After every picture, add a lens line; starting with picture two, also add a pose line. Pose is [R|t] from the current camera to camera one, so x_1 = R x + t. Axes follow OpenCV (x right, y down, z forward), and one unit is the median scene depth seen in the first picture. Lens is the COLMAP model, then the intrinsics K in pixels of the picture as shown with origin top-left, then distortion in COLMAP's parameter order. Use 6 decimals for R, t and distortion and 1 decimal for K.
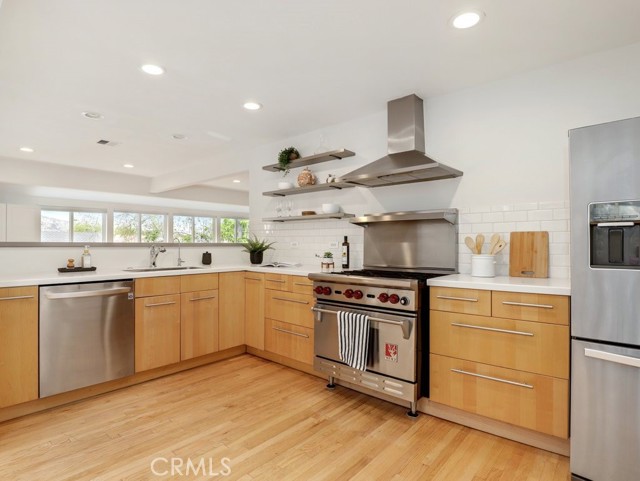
lens RADIAL K [[333.0, 0, 322.5], [0, 333.0, 241.0], [0, 0, 1]] dist [-0.029564, 0.000188]
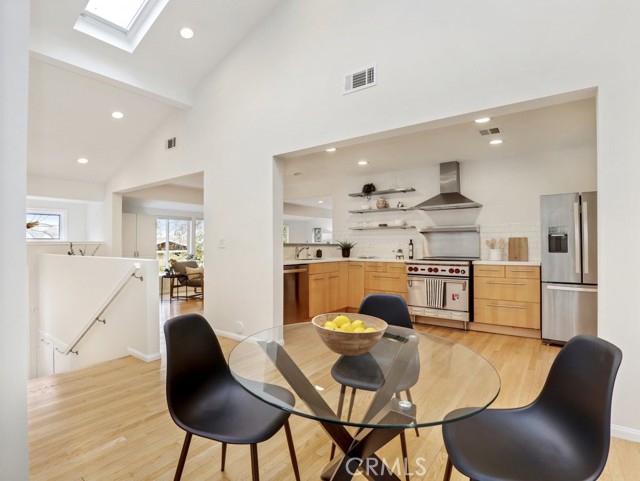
lens RADIAL K [[333.0, 0, 322.5], [0, 333.0, 241.0], [0, 0, 1]] dist [-0.029564, 0.000188]
pose [[0.995296, -0.000694, 0.096877, -0.704508], [0.001153, 0.999988, -0.004679, 0.000827], [-0.096872, 0.004769, 0.995285, -0.819337]]
